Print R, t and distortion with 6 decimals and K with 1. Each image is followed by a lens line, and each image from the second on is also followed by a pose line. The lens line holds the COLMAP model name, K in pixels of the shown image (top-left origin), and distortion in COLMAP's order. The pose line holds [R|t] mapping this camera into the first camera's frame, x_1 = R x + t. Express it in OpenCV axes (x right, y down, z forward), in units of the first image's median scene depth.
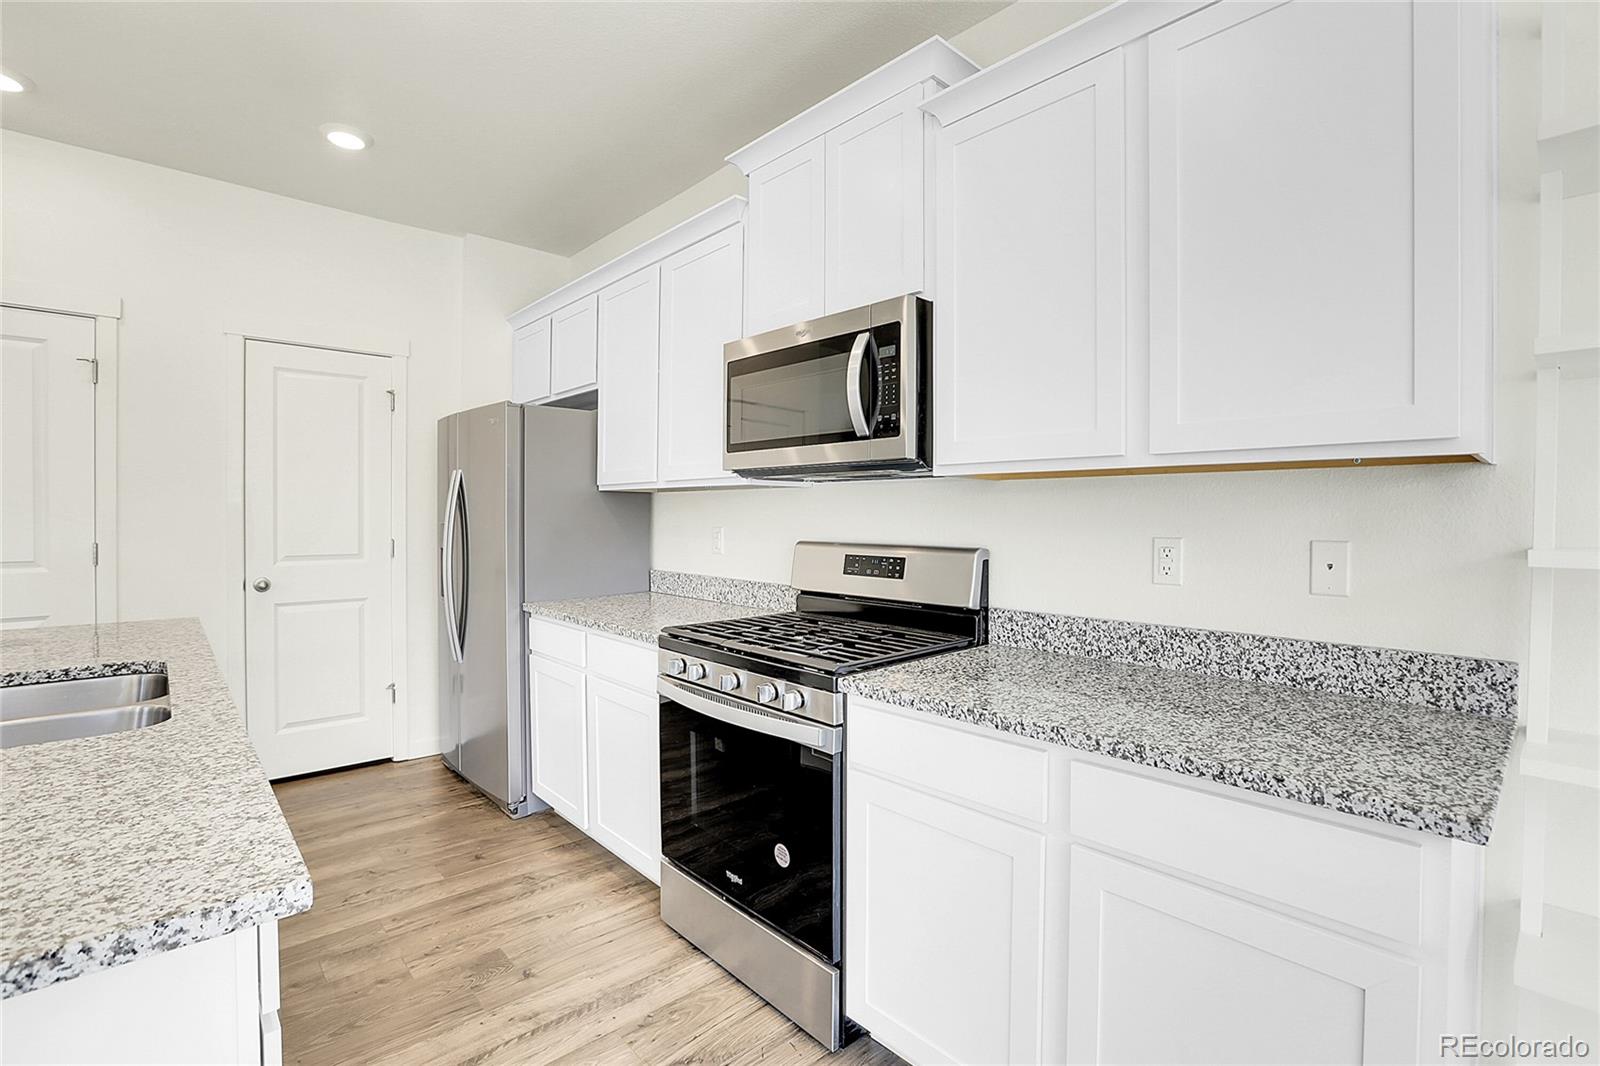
lens RADIAL K [[735.3, 0, 796.4], [0, 735.3, 519.9], [0, 0, 1]] dist [-0.050262, 0.018452]
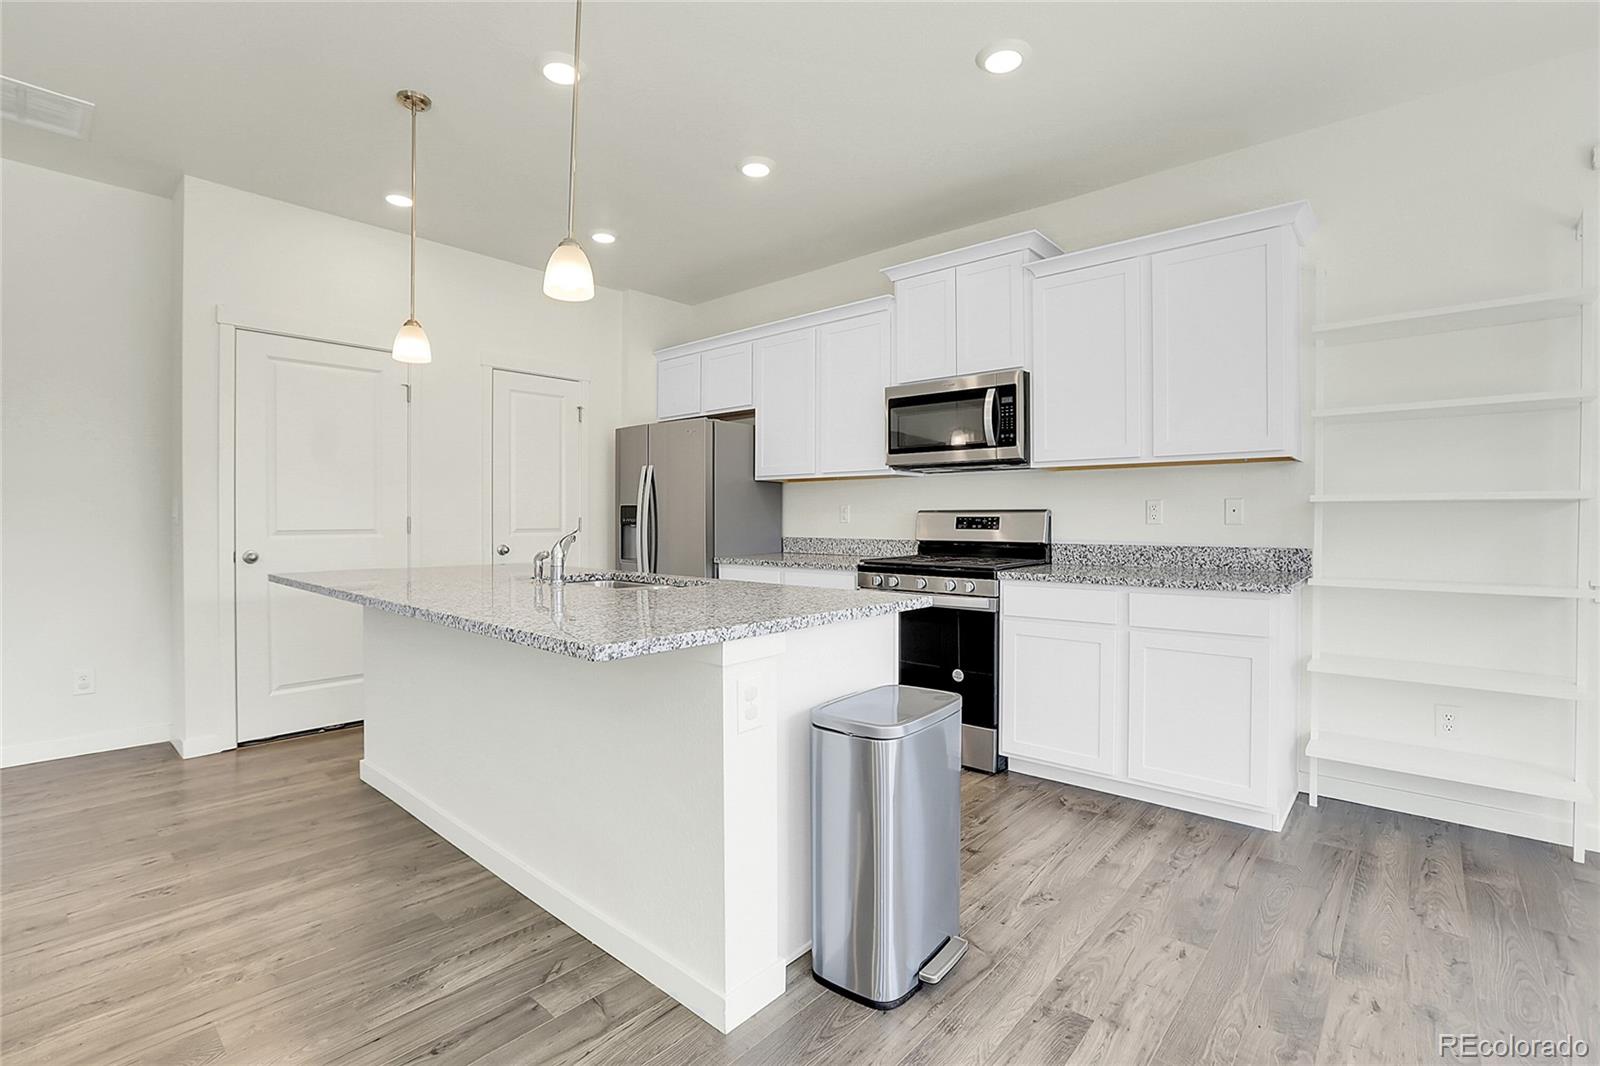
lens RADIAL K [[728.3, 0, 799.4], [0, 728.3, 521.6], [0, 0, 1]] dist [-0.053062, 0.017300]
pose [[0.993950, -0.005498, 0.109697, -0.532519], [0.005602, 0.999984, -0.000646, 0.065311], [-0.109691, 0.001257, 0.993965, -0.666470]]
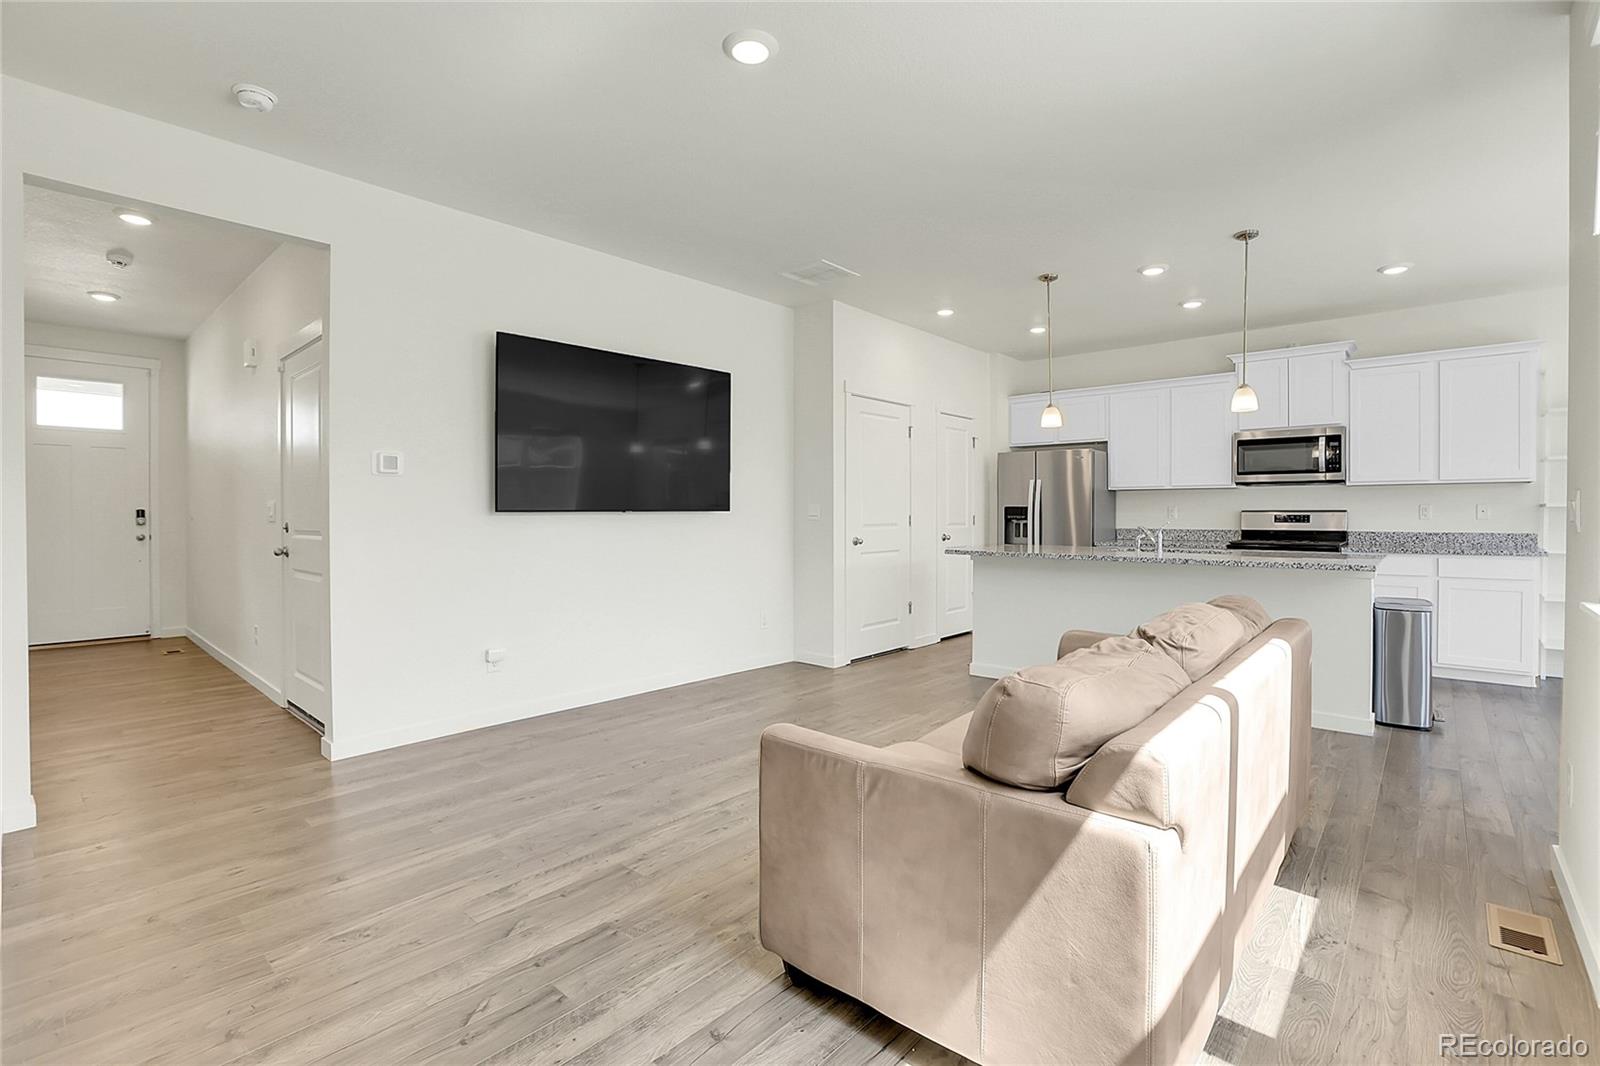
lens RADIAL K [[735.3, 0, 796.4], [0, 735.3, 519.9], [0, 0, 1]] dist [-0.050262, 0.018452]
pose [[0.994657, -0.006787, 0.103015, -2.148412], [0.006594, 0.999976, 0.002214, 0.055222], [-0.103028, -0.001523, 0.994677, -1.543093]]
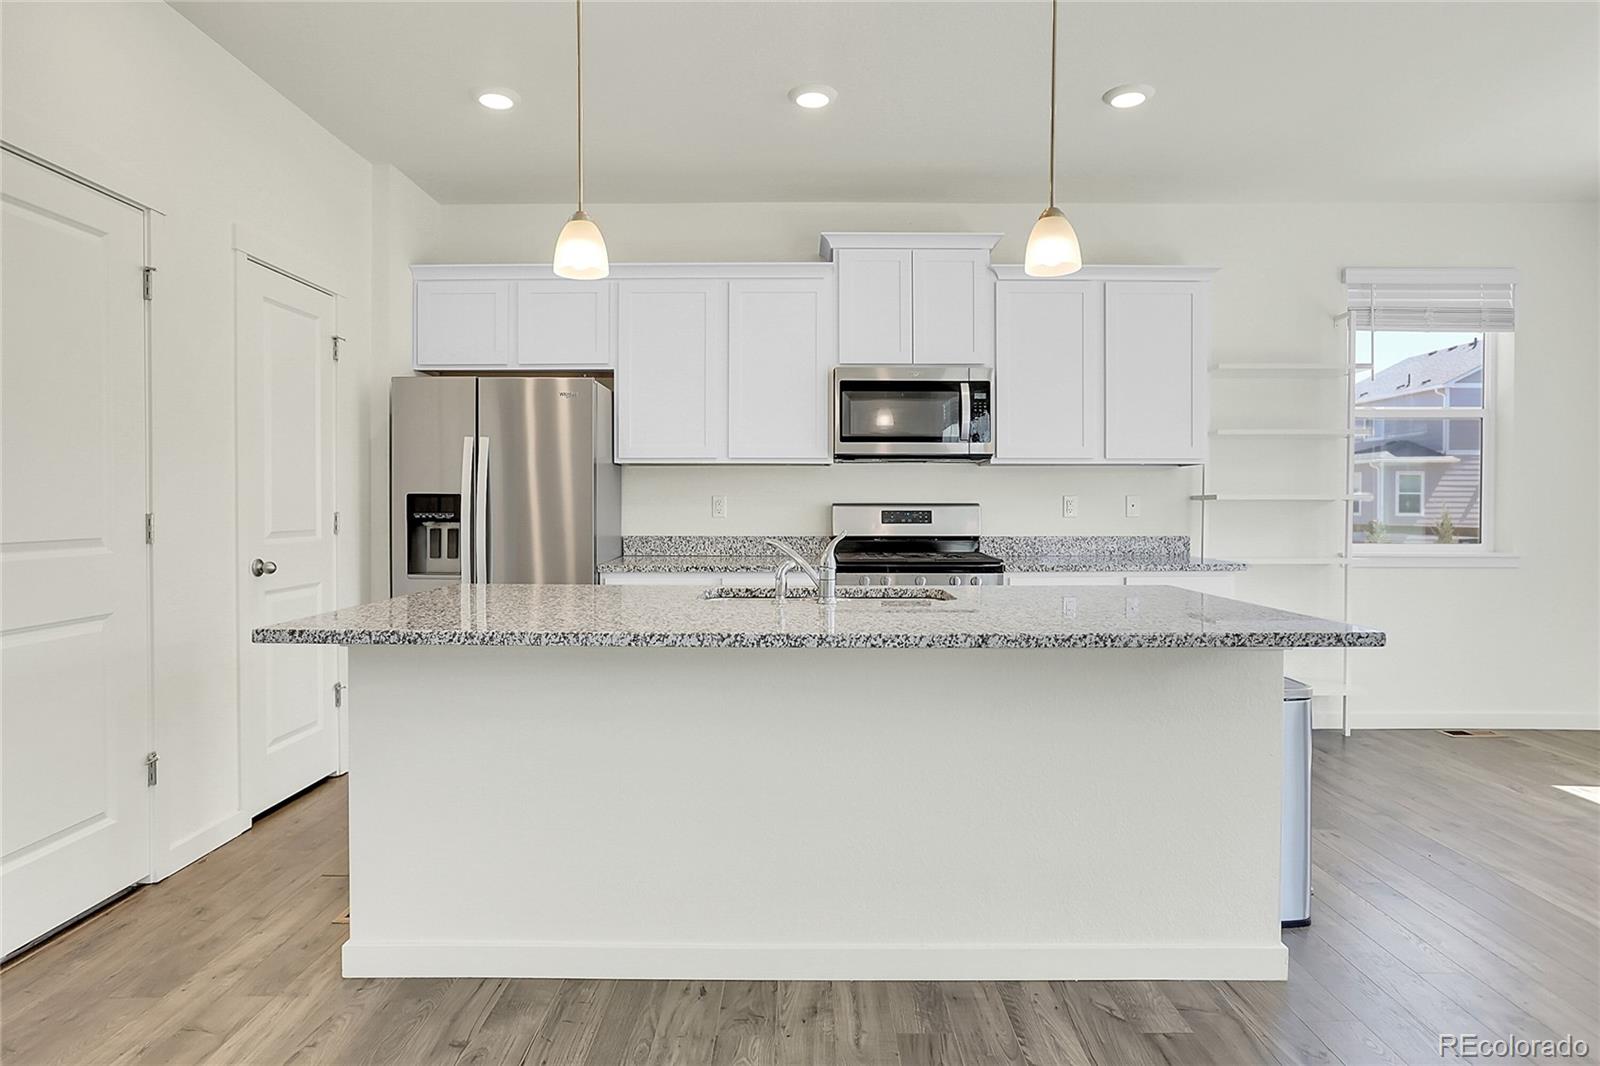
lens RADIAL K [[917.4, 0, 796.1], [0, 917.4, 517.0], [0, 0, 1]] dist [-0.044355, 0.041124]
pose [[0.678652, -0.014373, 0.734320, -1.709606], [0.007496, 0.999892, 0.012643, 0.039688], [-0.734422, -0.003076, 0.678686, -0.207887]]
